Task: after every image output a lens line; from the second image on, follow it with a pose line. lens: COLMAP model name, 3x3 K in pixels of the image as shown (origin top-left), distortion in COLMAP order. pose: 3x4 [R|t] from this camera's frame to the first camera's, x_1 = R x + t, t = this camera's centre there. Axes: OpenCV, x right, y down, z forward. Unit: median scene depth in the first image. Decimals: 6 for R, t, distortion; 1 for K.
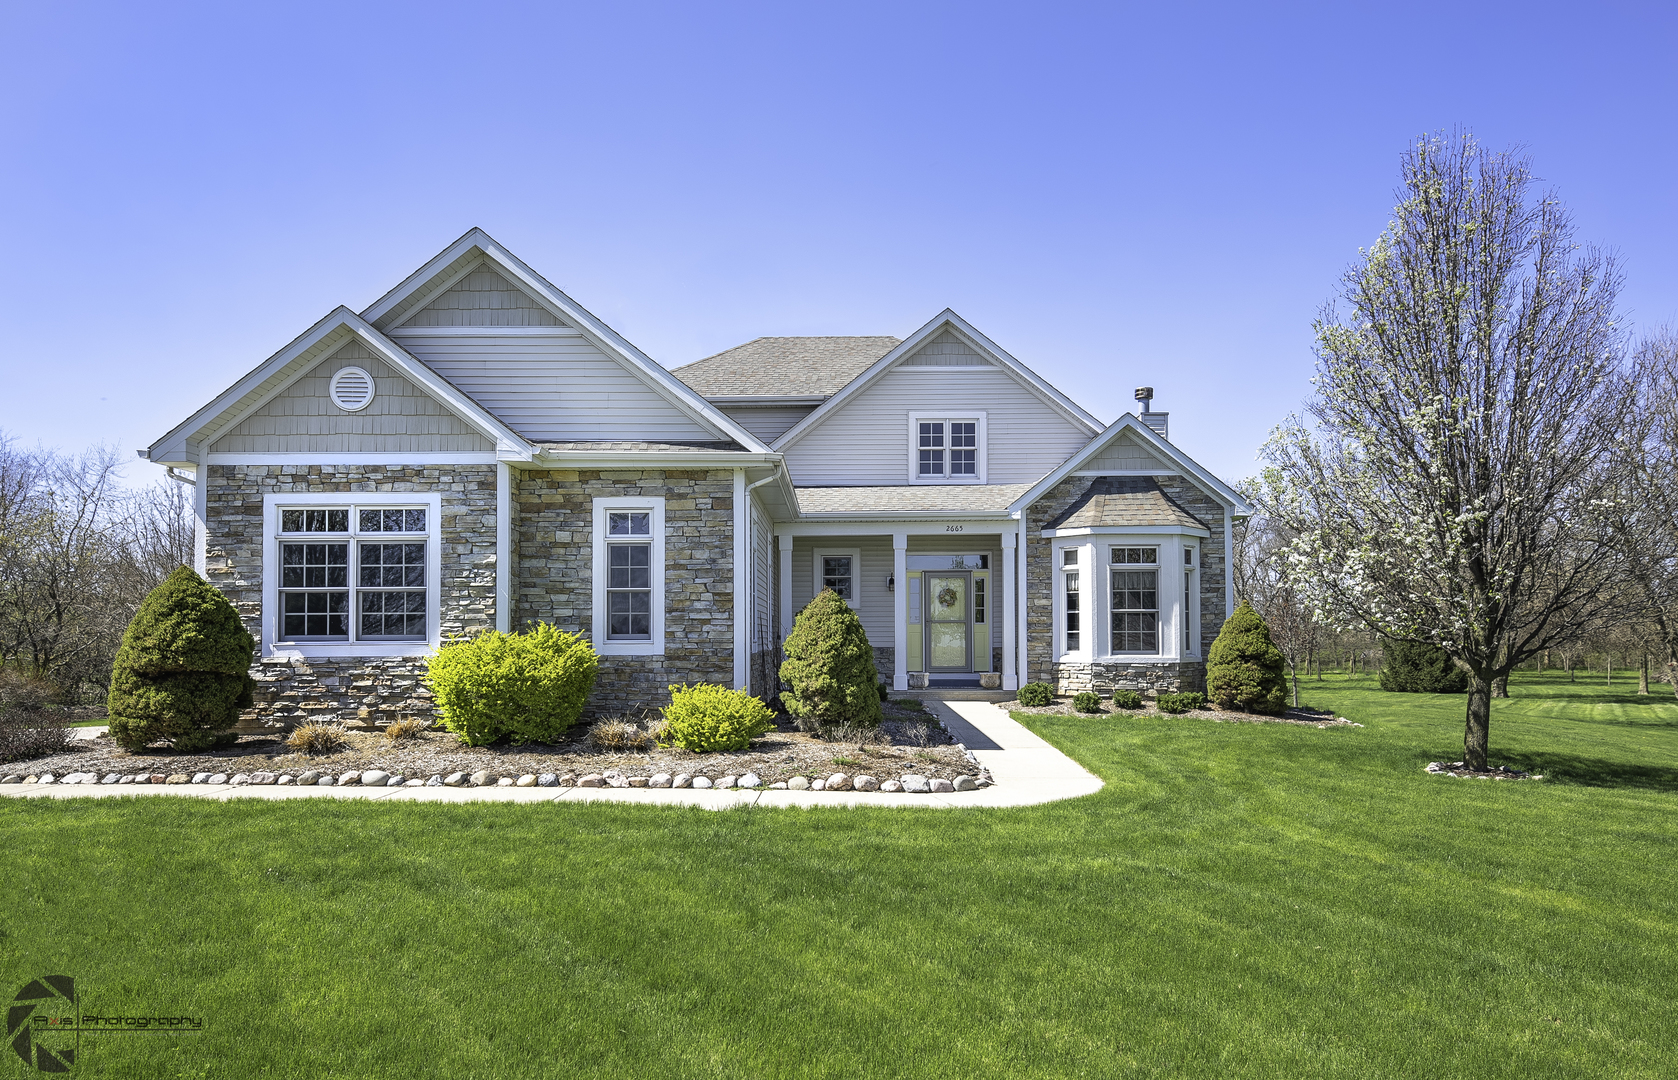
lens RADIAL K [[1163.5, 0, 839.0], [0, 1163.5, 540.0], [0, 0, 1]] dist [0.001290, 0.000009]
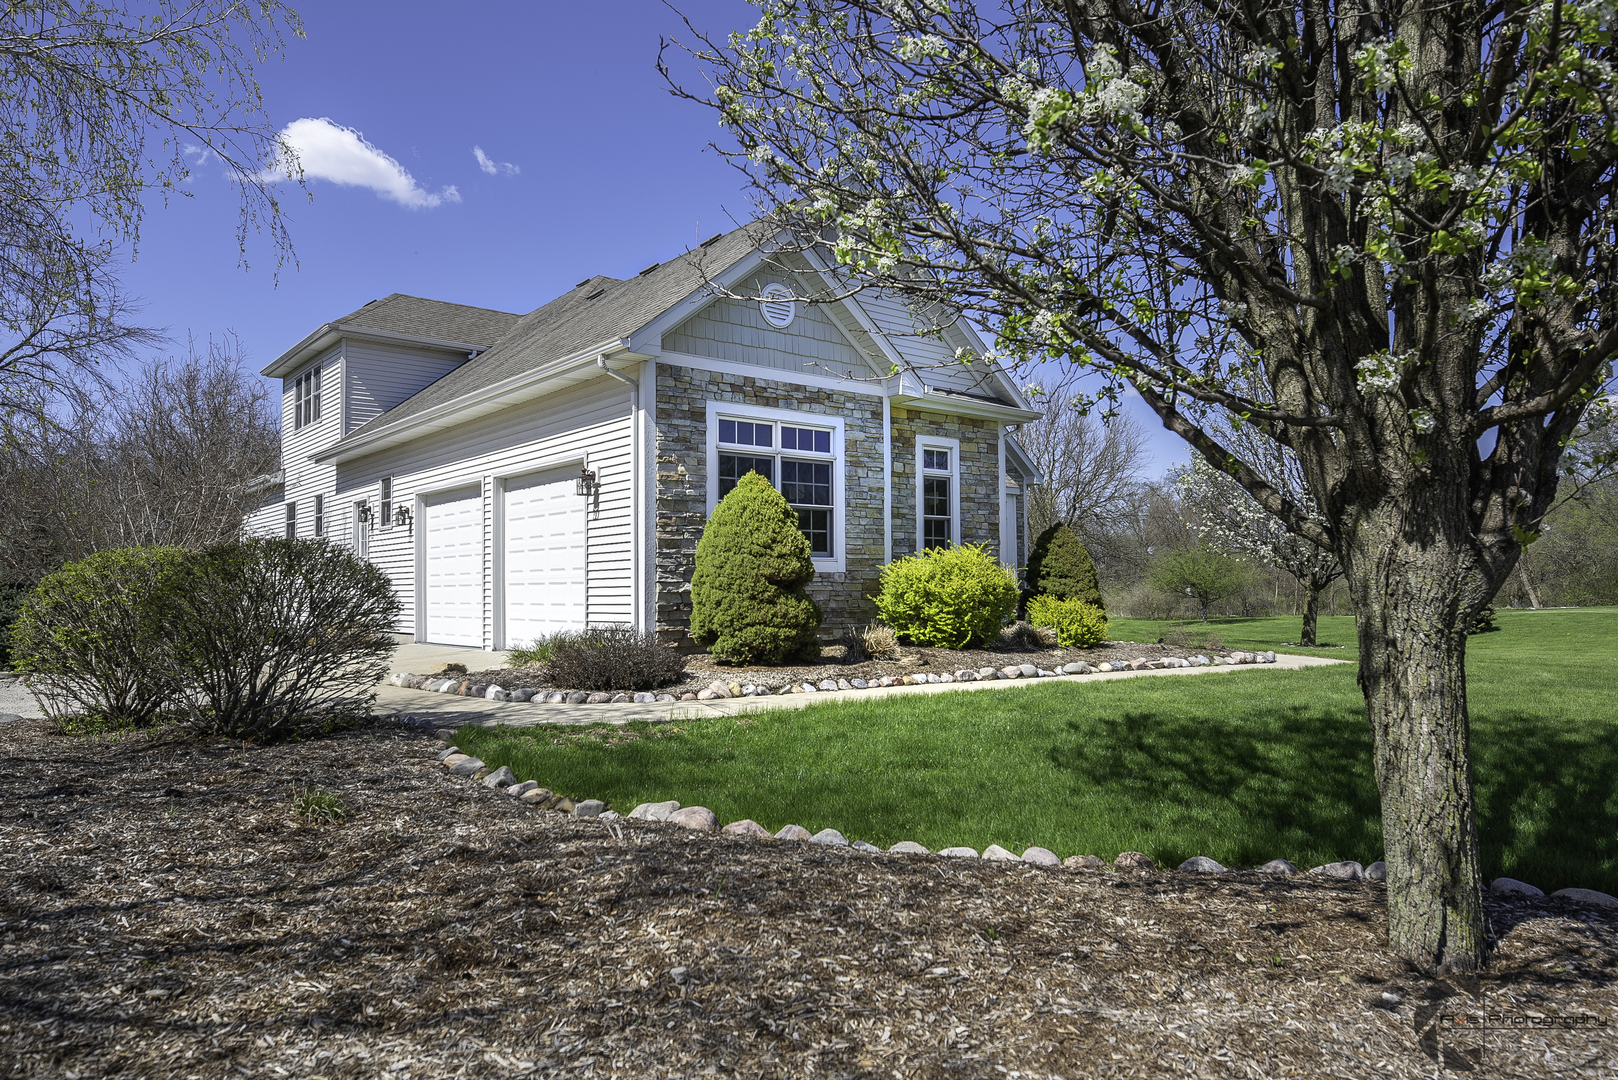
lens RADIAL K [[1075.7, 0, 809.0], [0, 1075.7, 540.0], [0, 0, 1]] dist [-0.001984, -0.000061]
pose [[0.776153, 0.029501, 0.629854, -0.982001], [-0.056637, 0.998129, 0.023043, 0.049893], [-0.627995, -0.053558, 0.776372, 0.252636]]
